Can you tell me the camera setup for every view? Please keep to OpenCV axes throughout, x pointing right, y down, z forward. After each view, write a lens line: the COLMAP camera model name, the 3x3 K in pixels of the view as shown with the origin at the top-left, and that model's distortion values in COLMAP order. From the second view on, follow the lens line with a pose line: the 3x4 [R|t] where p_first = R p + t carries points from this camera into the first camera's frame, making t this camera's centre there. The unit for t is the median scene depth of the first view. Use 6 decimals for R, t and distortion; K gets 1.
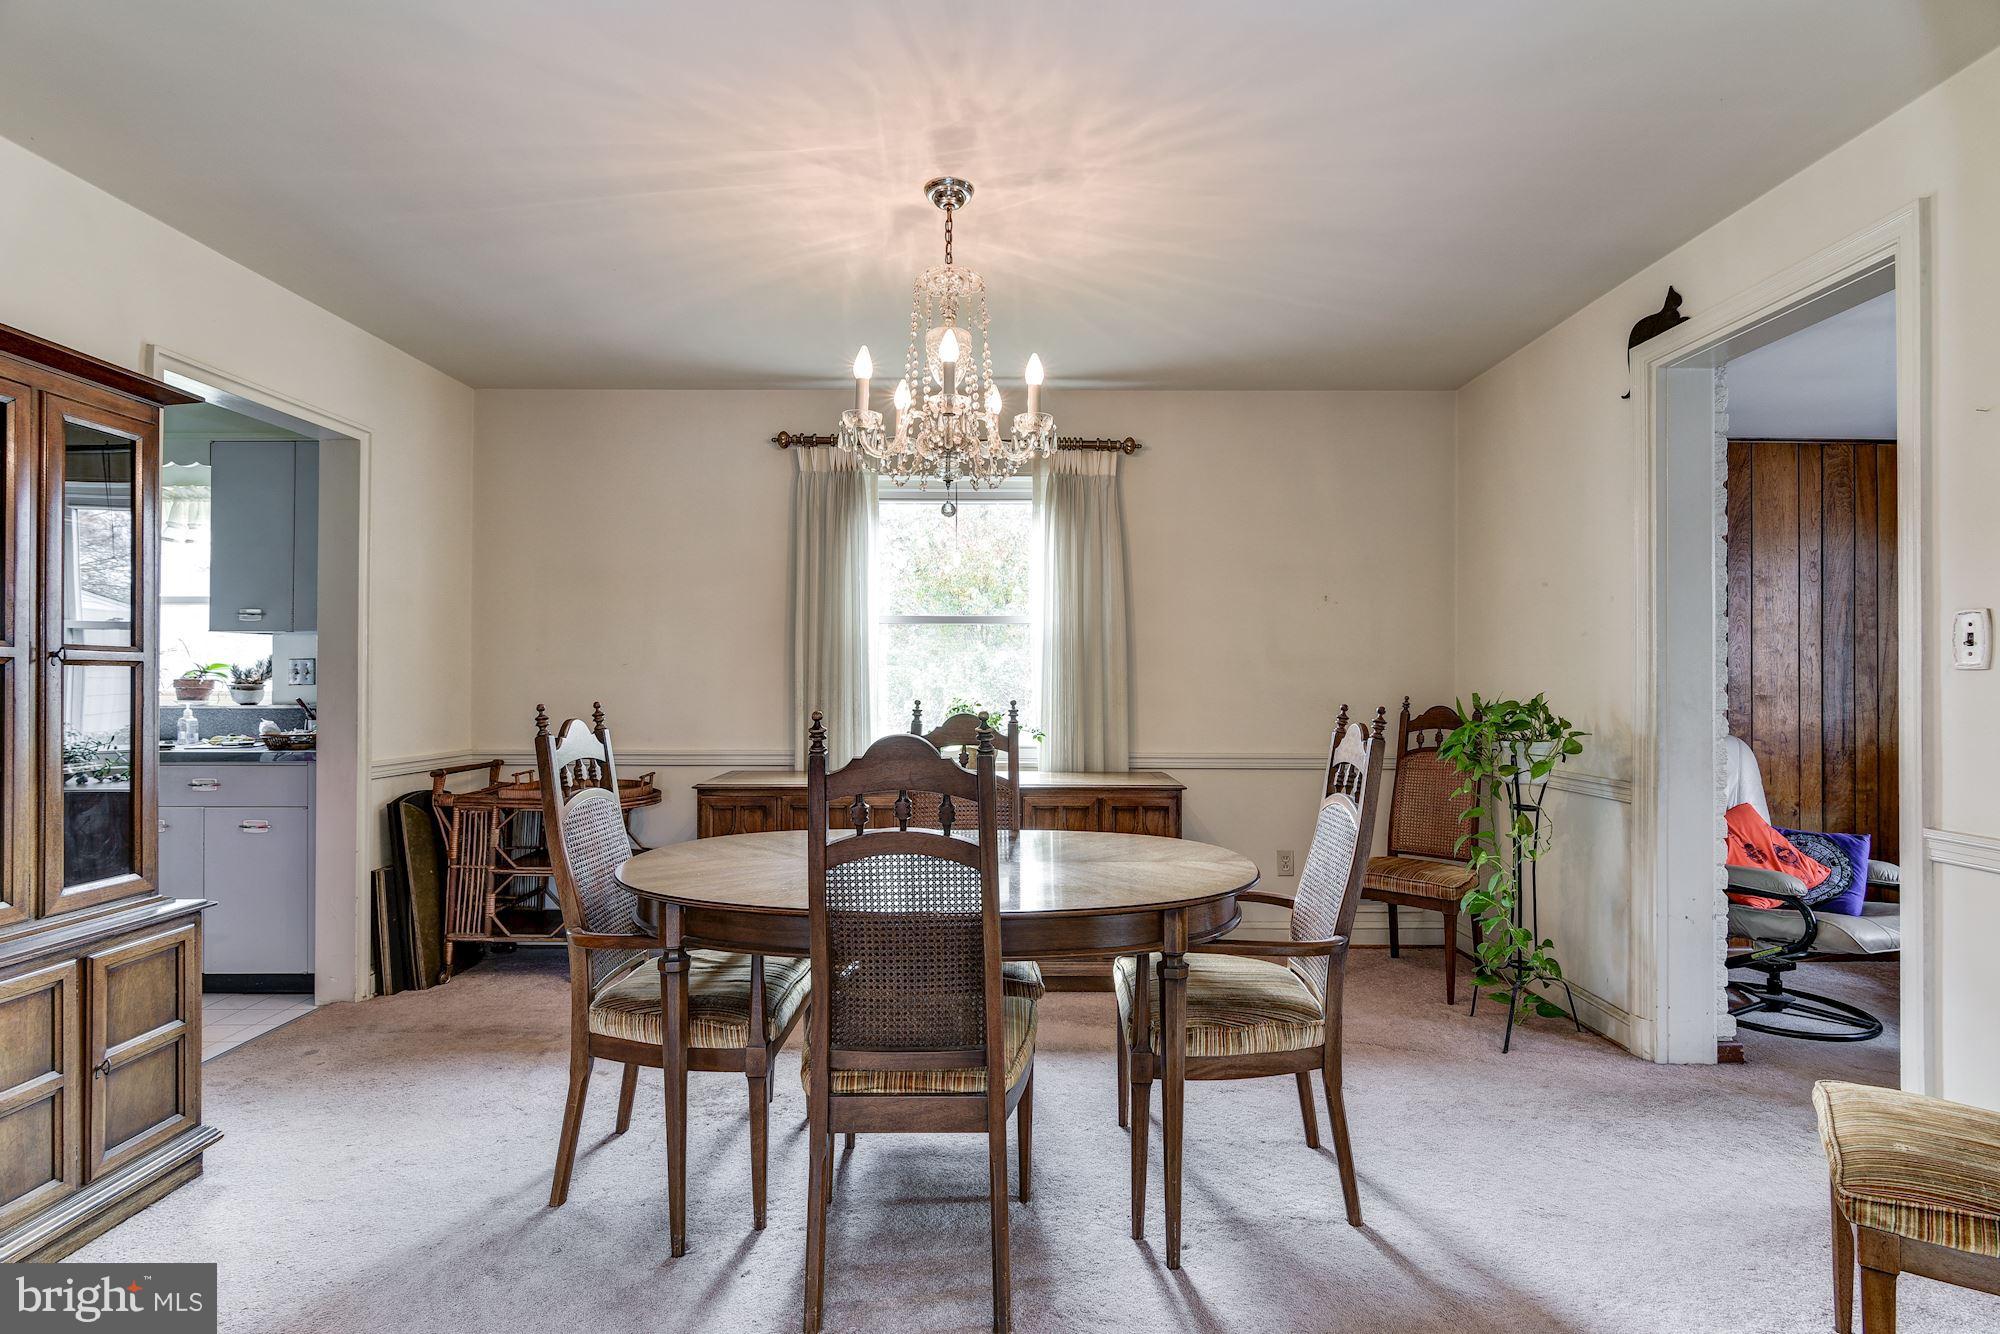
lens RADIAL K [[971.1, 0, 1031.0], [0, 971.1, 672.1], [0, 0, 1]] dist [-0.003030, -0.000541]
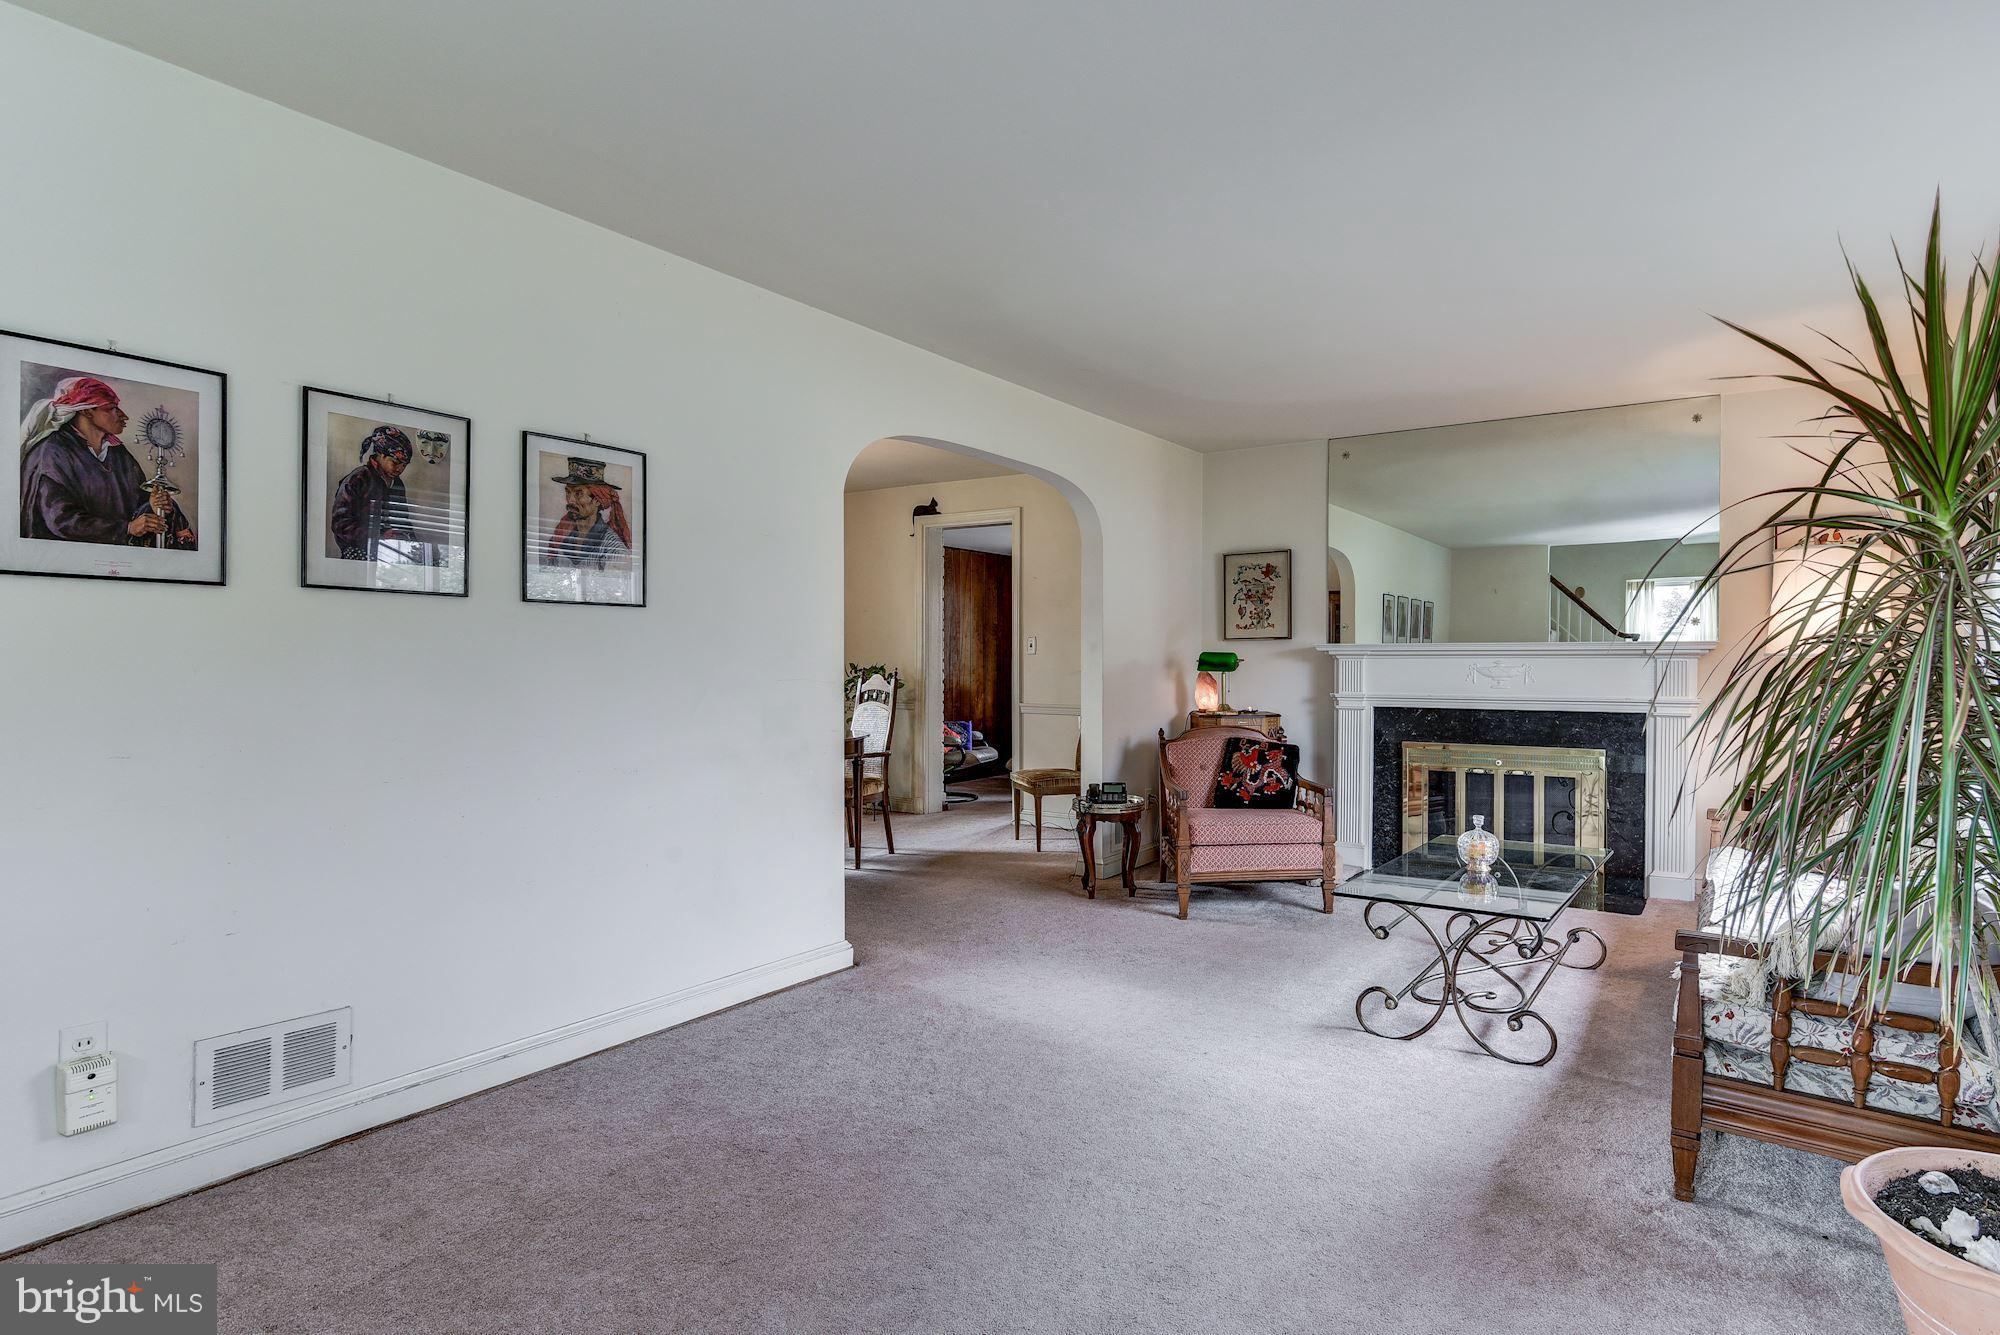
lens RADIAL K [[1020.7, 0, 1125.0], [0, 1020.7, 667.5], [0, 0, 1]] dist [-0.001387, -0.000205]
pose [[0.530247, -0.009783, 0.847787, -1.269017], [-0.006524, 0.999857, 0.015618, -0.009074], [-0.847818, -0.013813, 0.530107, -0.785858]]
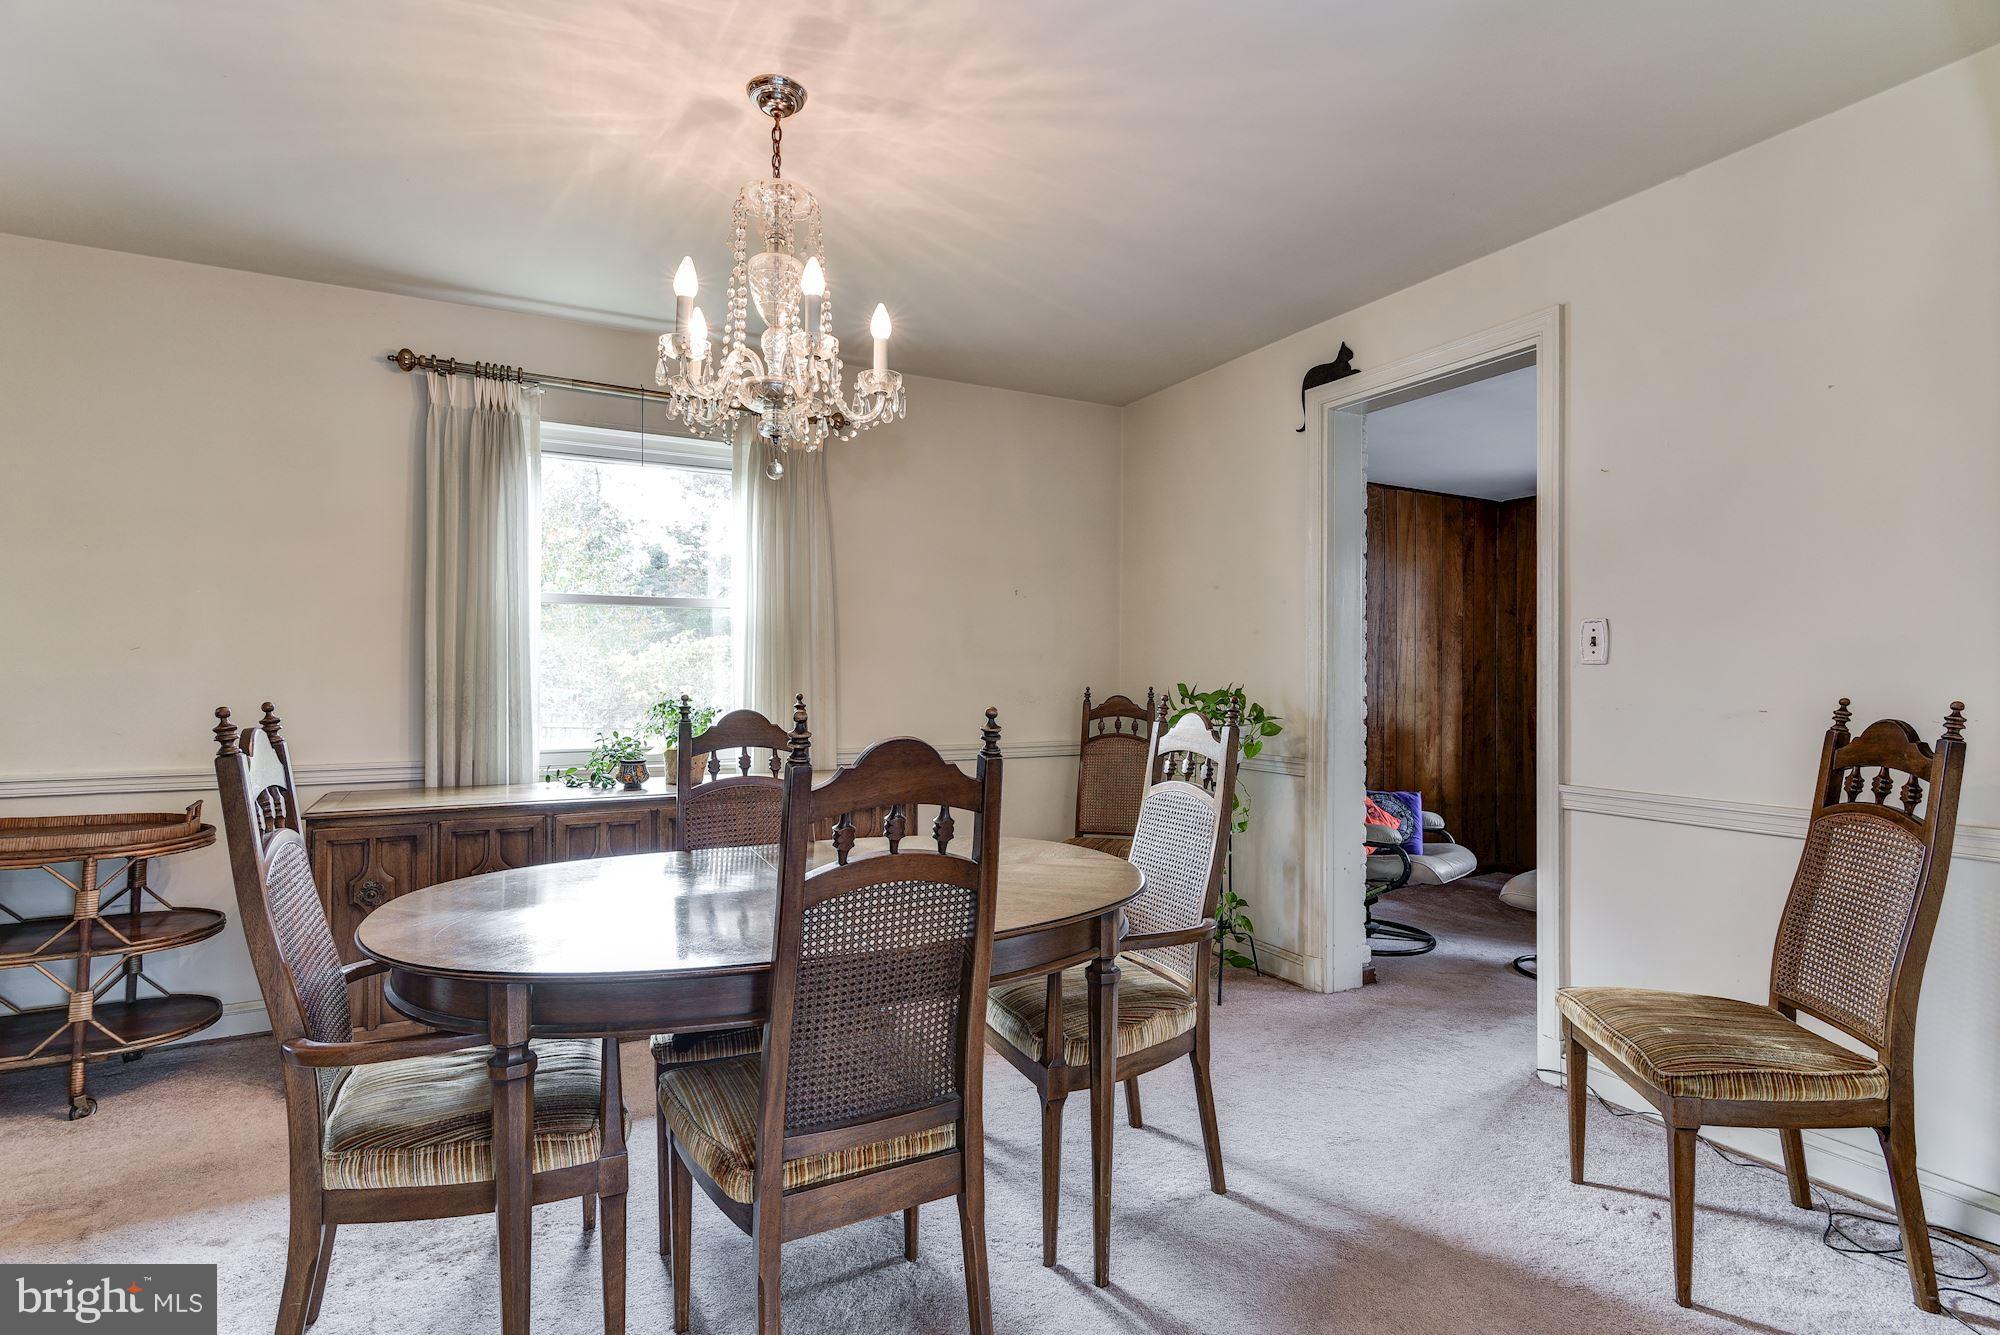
lens RADIAL K [[960.5, 0, 1011.3], [0, 960.5, 668.8], [0, 0, 1]] dist [-0.001375, -0.000036]
pose [[0.886973, 0.002257, 0.461816, -0.245203], [-0.004255, 0.999986, 0.003284, 0.002245], [-0.461802, -0.004878, 0.886970, 0.135022]]
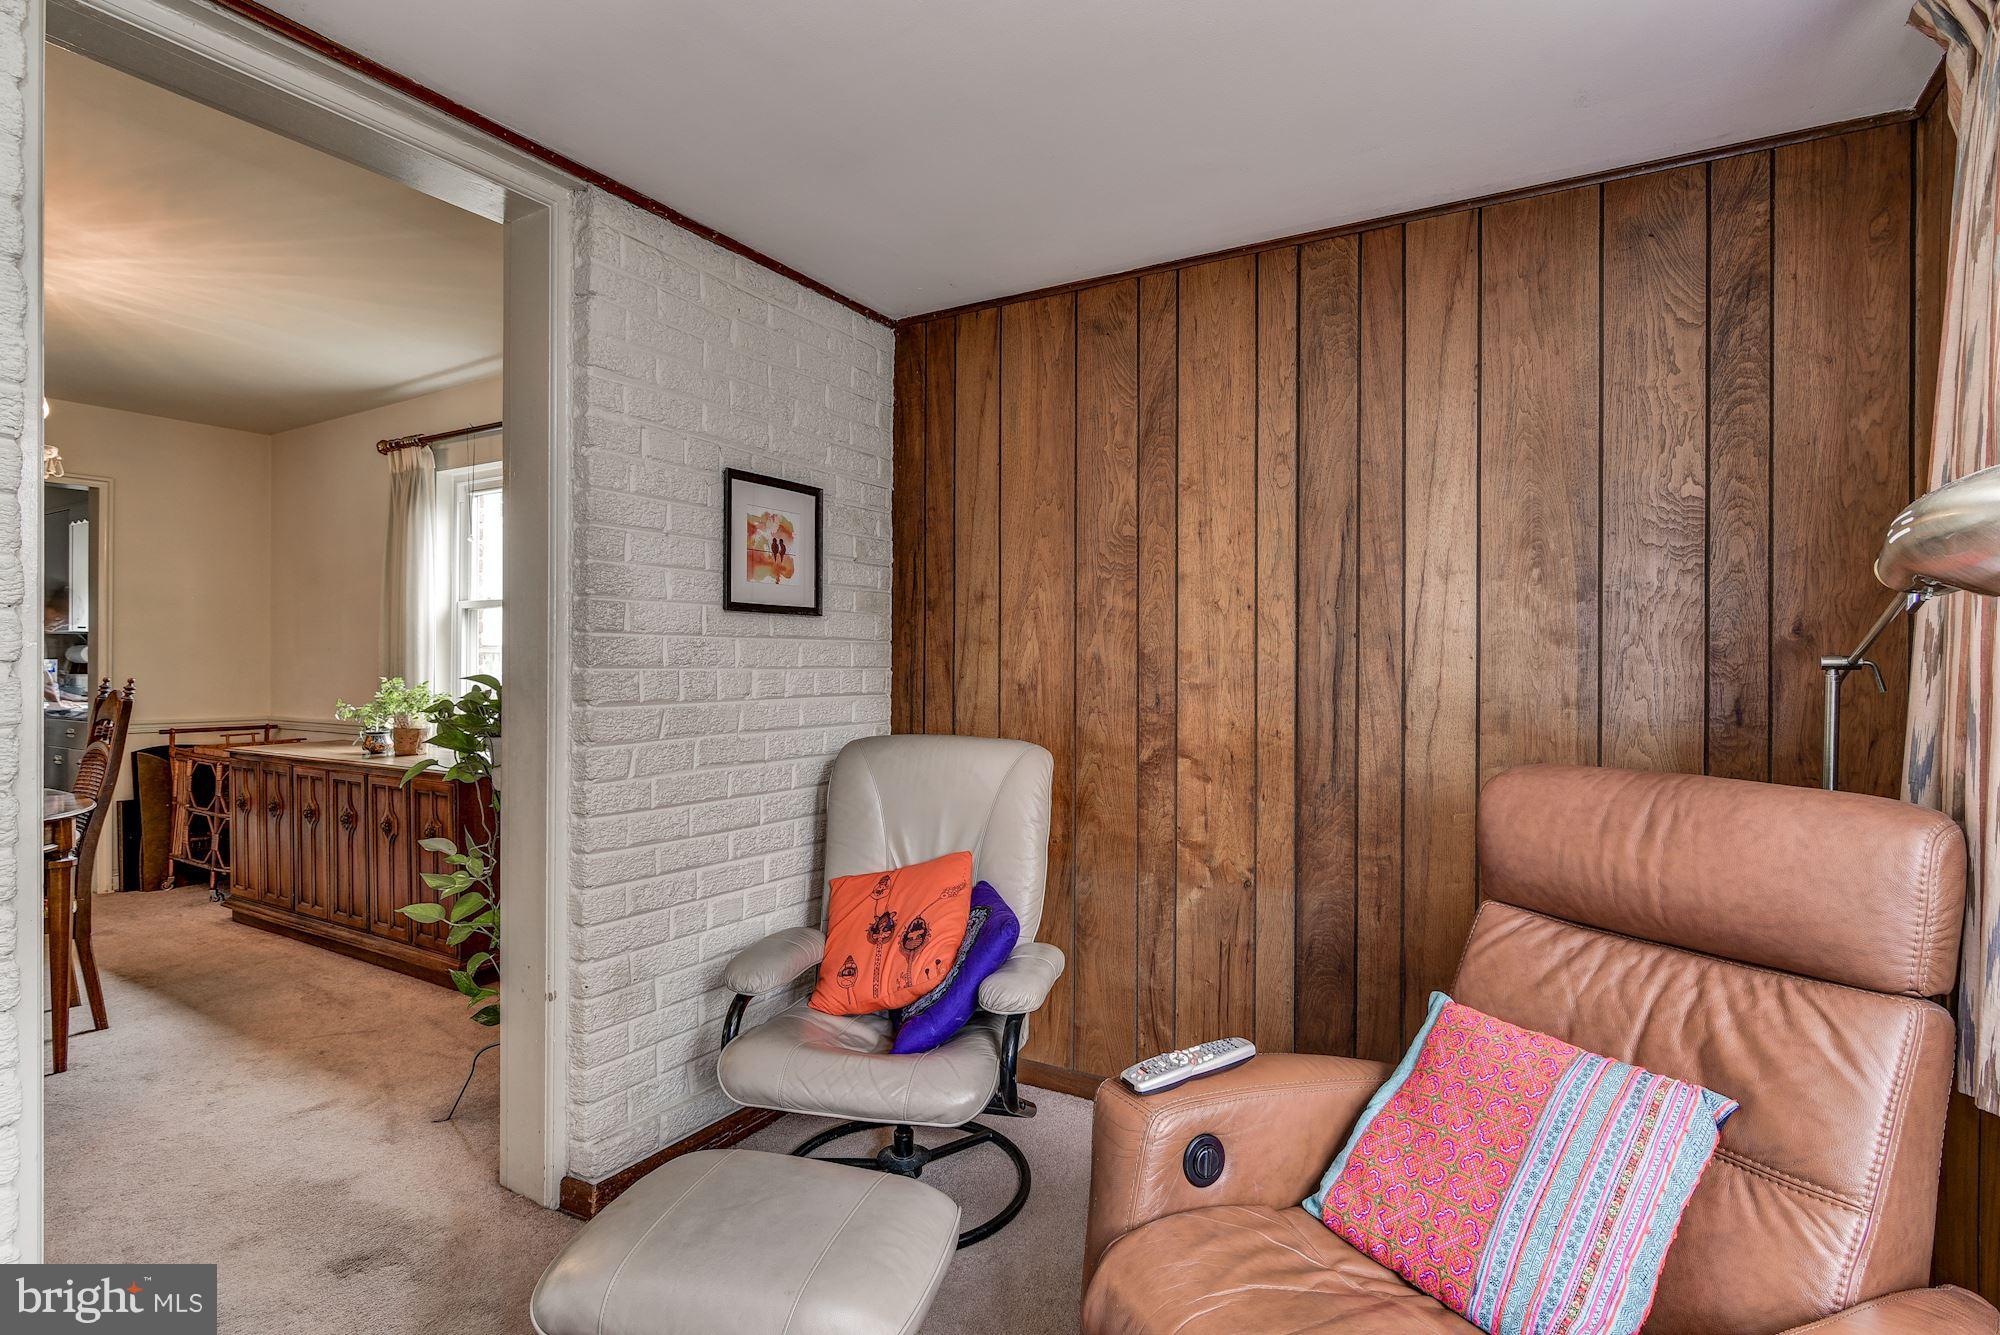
lens RADIAL K [[992.1, 0, 1004.3], [0, 992.1, 665.3], [0, 0, 1]] dist [-0.003015, -0.000718]
pose [[0.850310, -0.000313, -0.526282, 1.357231], [0.003846, 0.999977, 0.005619, 0.011734], [0.526268, -0.006802, 0.850291, 0.568804]]
